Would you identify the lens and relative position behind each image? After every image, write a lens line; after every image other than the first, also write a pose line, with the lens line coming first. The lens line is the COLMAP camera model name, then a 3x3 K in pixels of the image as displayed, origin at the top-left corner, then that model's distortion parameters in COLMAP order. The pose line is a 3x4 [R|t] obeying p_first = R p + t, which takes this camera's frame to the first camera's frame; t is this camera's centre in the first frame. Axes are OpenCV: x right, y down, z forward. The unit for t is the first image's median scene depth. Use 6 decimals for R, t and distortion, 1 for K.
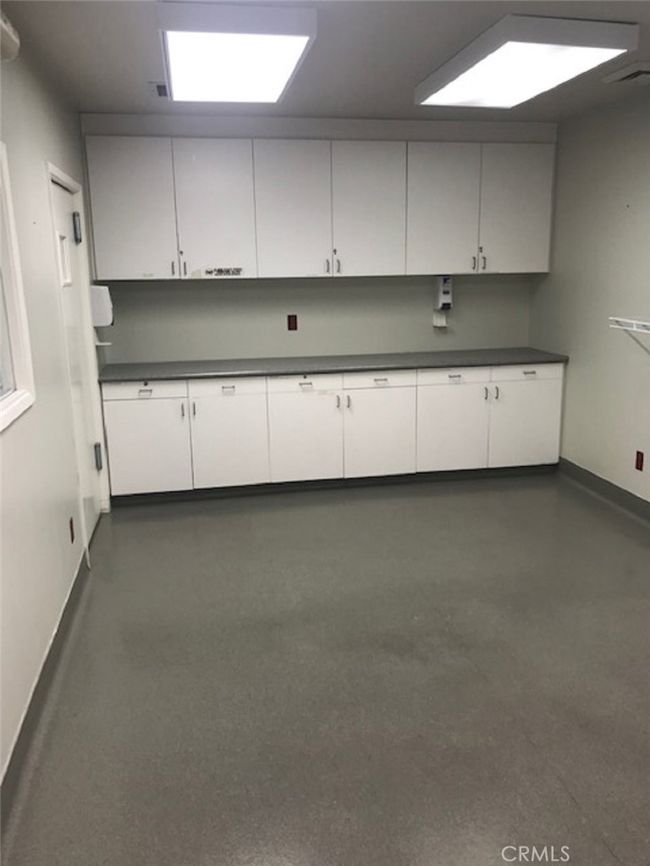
lens RADIAL K [[711.2, 0, 325.0], [0, 711.2, 433.0], [0, 0, 1]] dist [0.042811, -0.006425]
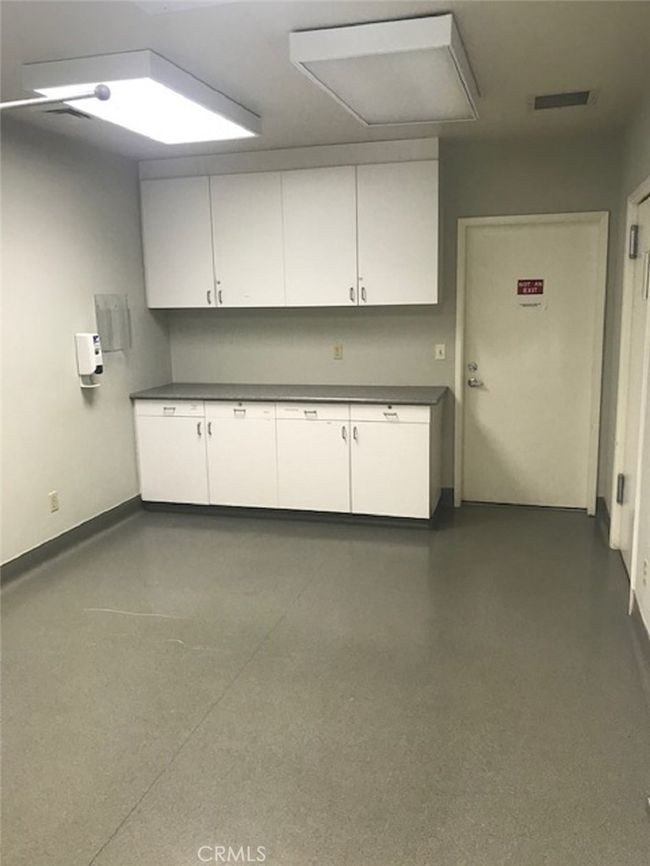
lens RADIAL K [[733.0, 0, 325.0], [0, 733.0, 433.0], [0, 0, 1]] dist [0.176258, -0.242368]
pose [[0.889234, 0.079813, -0.450437, 0.461184], [-0.096427, 0.995241, -0.014017, -0.028283], [0.447175, 0.055898, 0.892698, 0.093443]]
